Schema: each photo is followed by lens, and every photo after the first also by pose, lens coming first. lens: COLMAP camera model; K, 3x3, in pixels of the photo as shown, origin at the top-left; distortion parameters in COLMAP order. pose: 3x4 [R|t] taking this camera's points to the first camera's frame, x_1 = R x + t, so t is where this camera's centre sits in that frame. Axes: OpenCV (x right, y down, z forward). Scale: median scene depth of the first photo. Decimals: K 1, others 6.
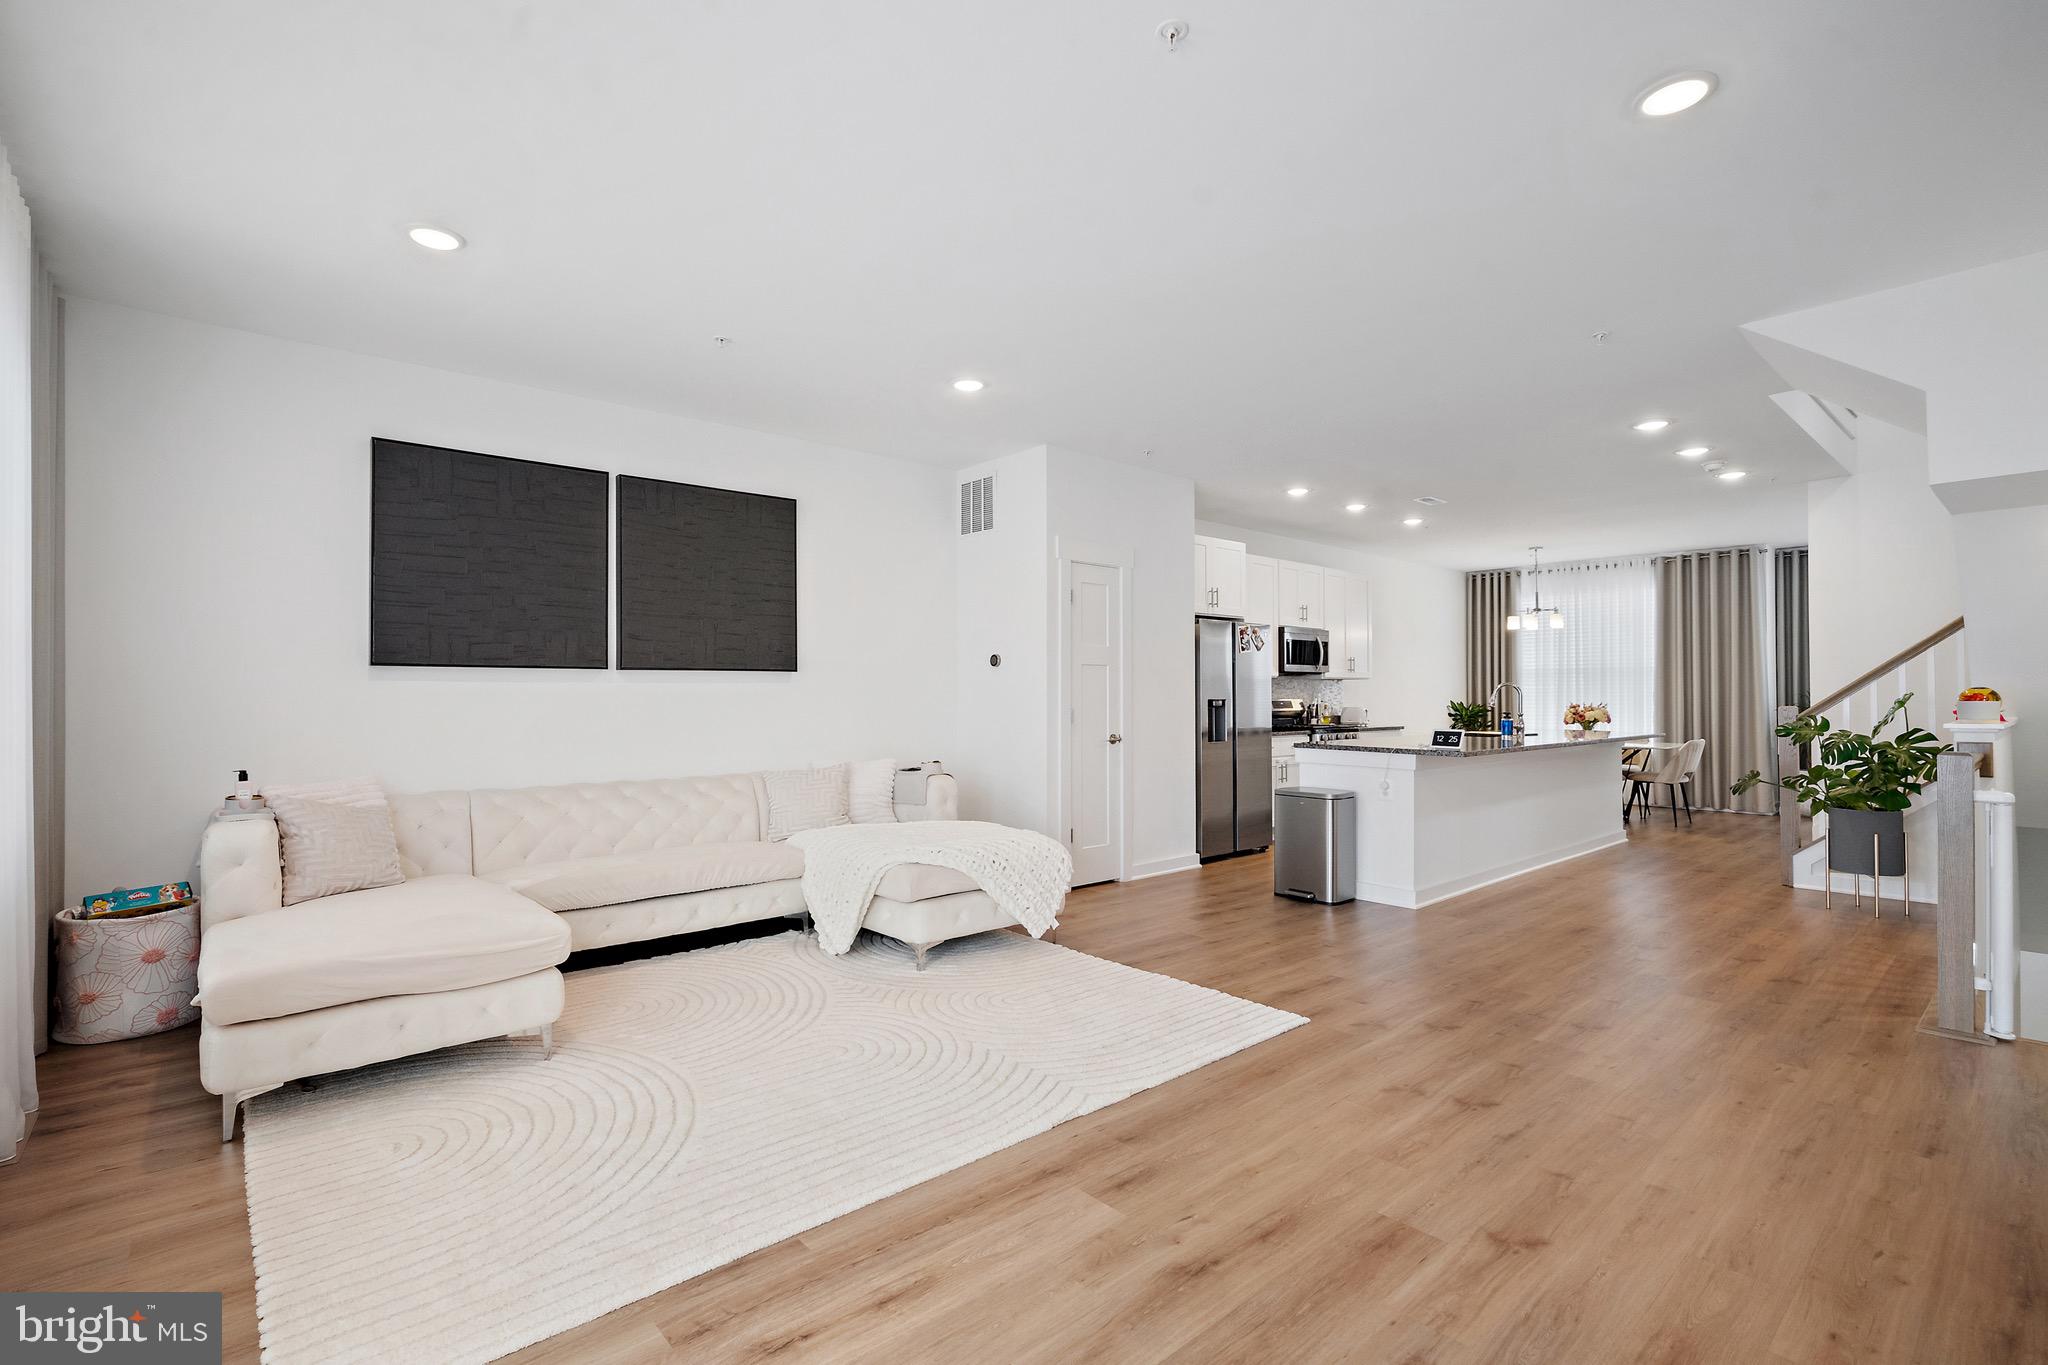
lens RADIAL K [[930.9, 0, 1021.4], [0, 930.9, 692.1], [0, 0, 1]] dist [0.004403, 0.000610]
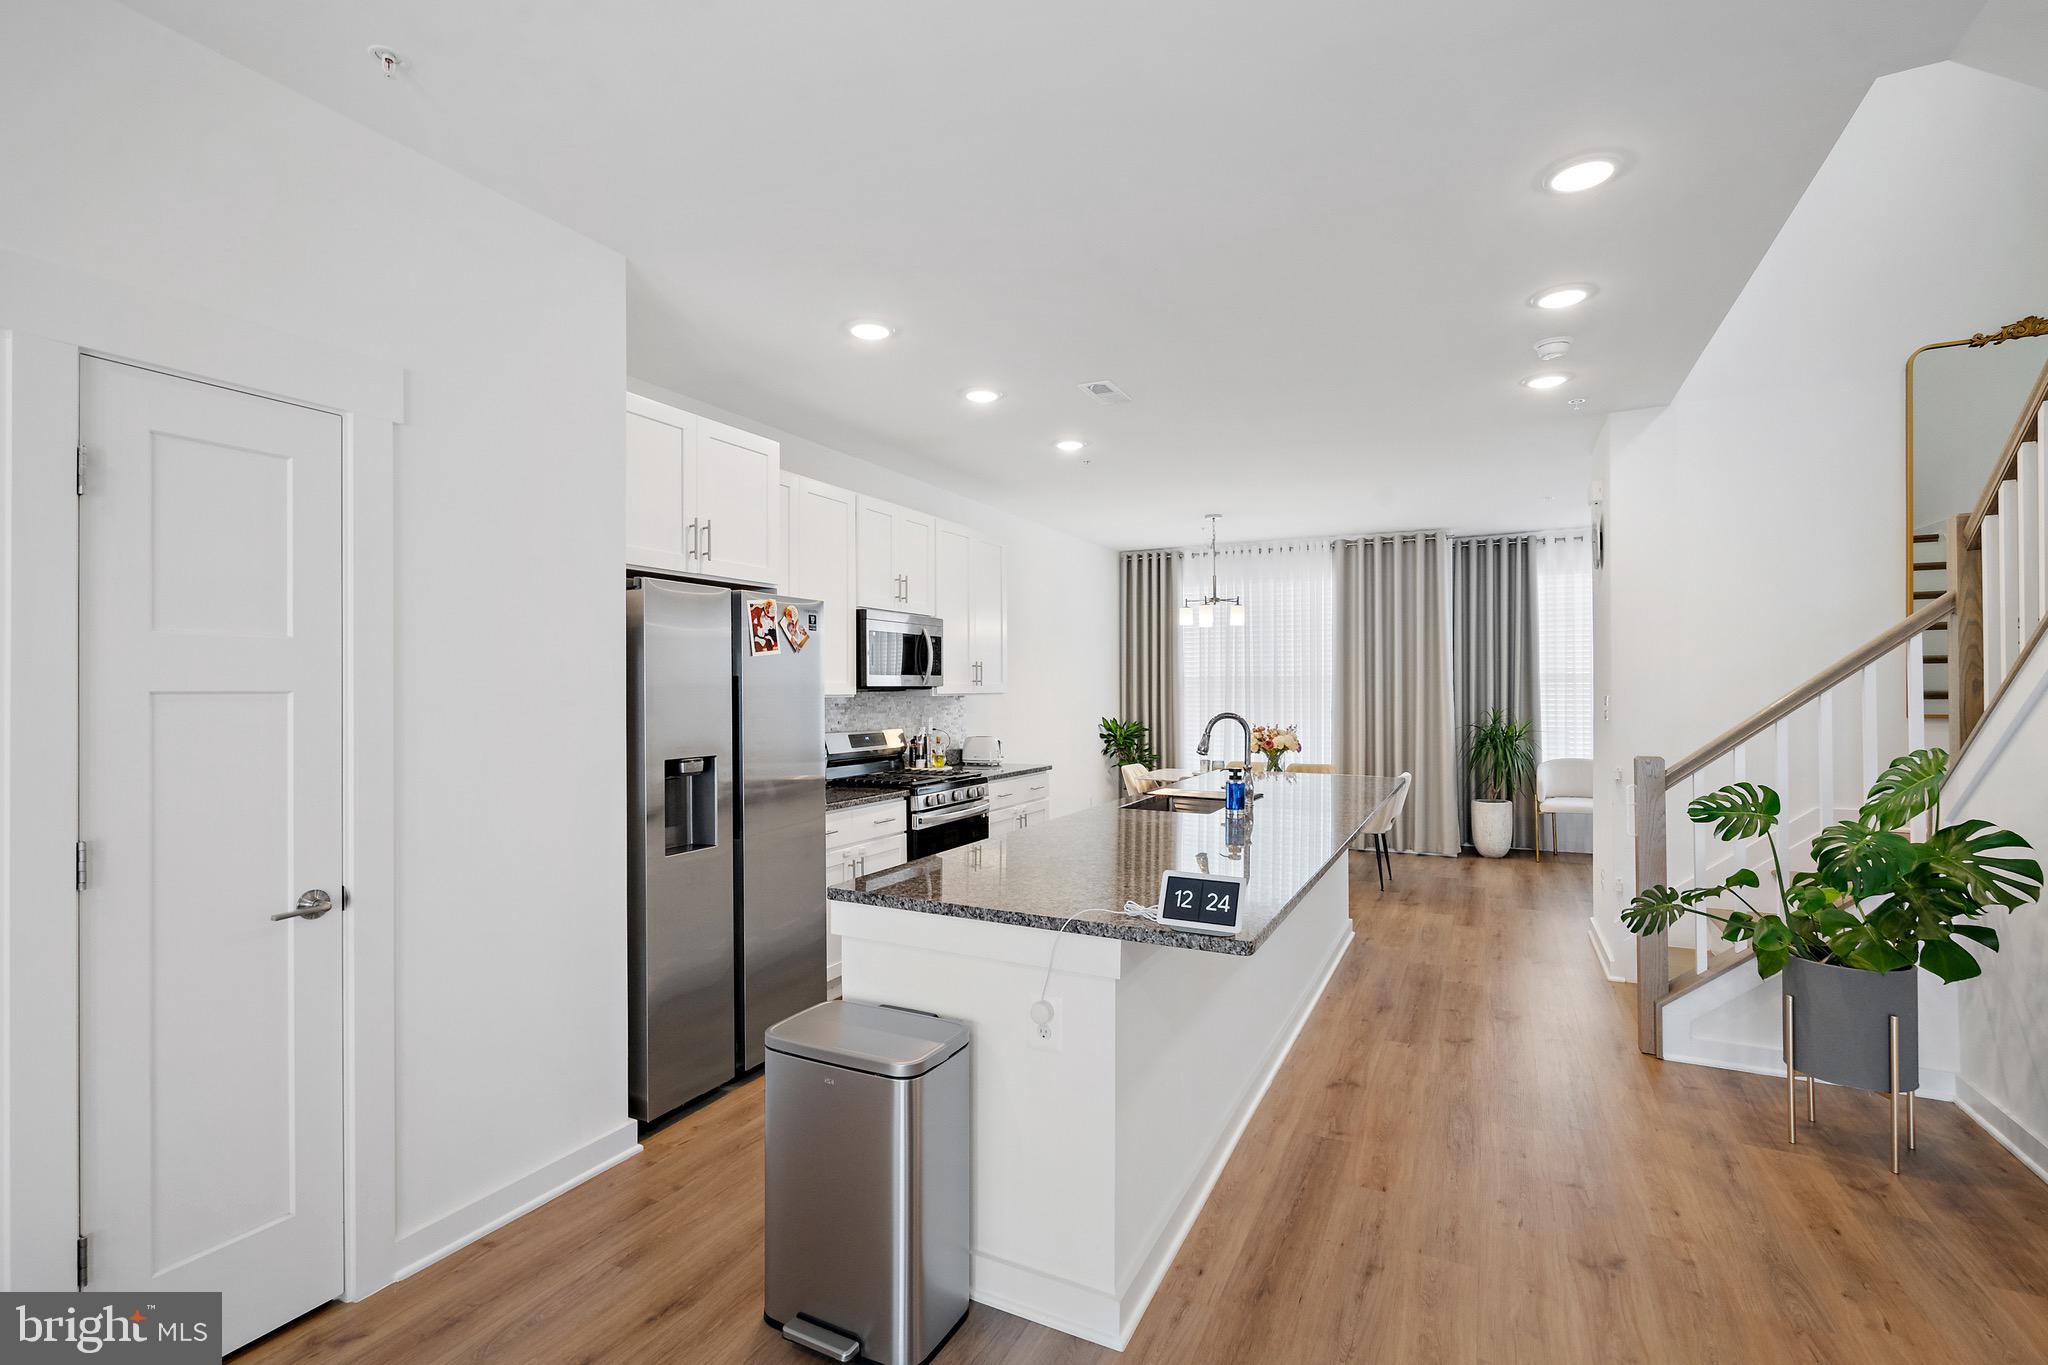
lens RADIAL K [[930.9, 0, 1027.1], [0, 930.9, 682.9], [0, 0, 1]] dist [0.004403, 0.000610]
pose [[0.927130, 0.000330, 0.374739, 0.148920], [0.001353, 0.999990, -0.004228, -0.020631], [-0.374737, 0.004427, 0.927121, 0.400464]]
